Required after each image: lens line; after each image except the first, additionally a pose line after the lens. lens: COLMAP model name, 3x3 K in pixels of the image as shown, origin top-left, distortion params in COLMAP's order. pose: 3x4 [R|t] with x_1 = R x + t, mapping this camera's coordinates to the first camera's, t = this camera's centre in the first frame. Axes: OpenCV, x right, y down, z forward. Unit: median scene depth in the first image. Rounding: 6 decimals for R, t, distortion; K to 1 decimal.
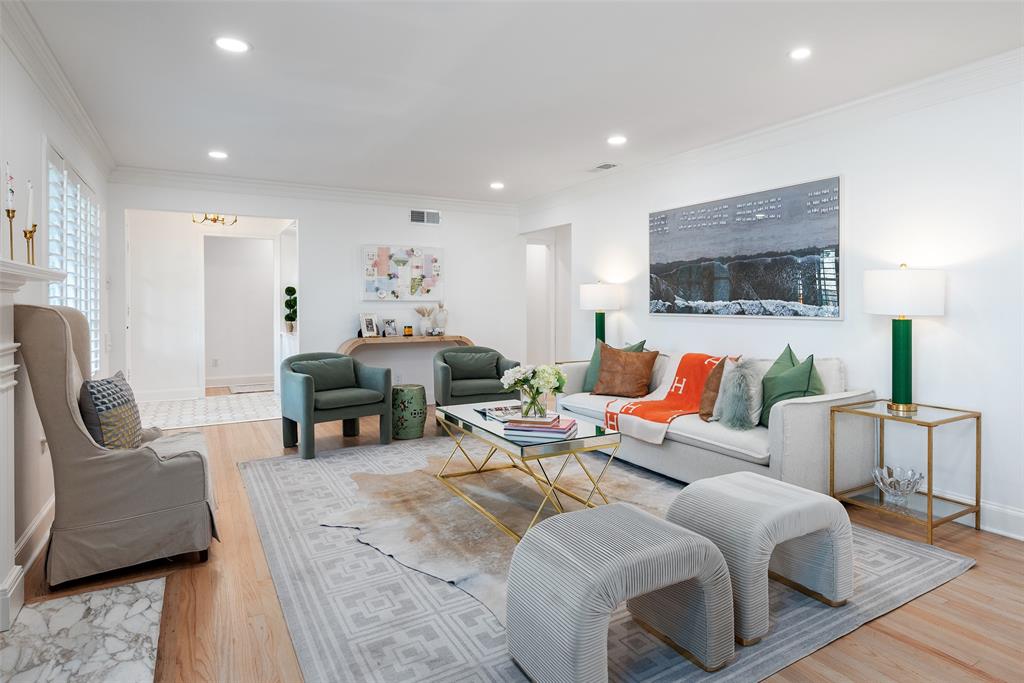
lens RADIAL K [[565.0, 0, 561.7], [0, 565.0, 311.5], [0, 0, 1]] dist [-0.006920, 0.000225]
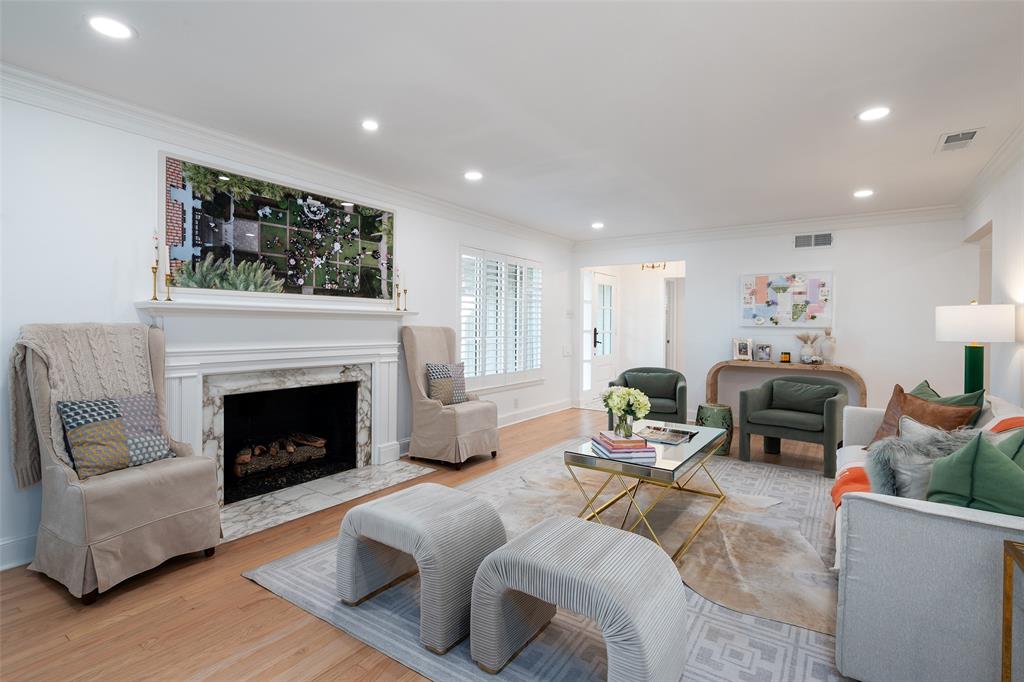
lens RADIAL K [[499.0, 0, 517.8], [0, 499.0, 332.7], [0, 0, 1]] dist [-0.006116, -0.002537]
pose [[0.404026, 0.016756, -0.914594, 0.348599], [-0.025627, 0.999647, 0.006993, -0.003039], [0.914388, 0.020612, 0.404313, 0.208521]]
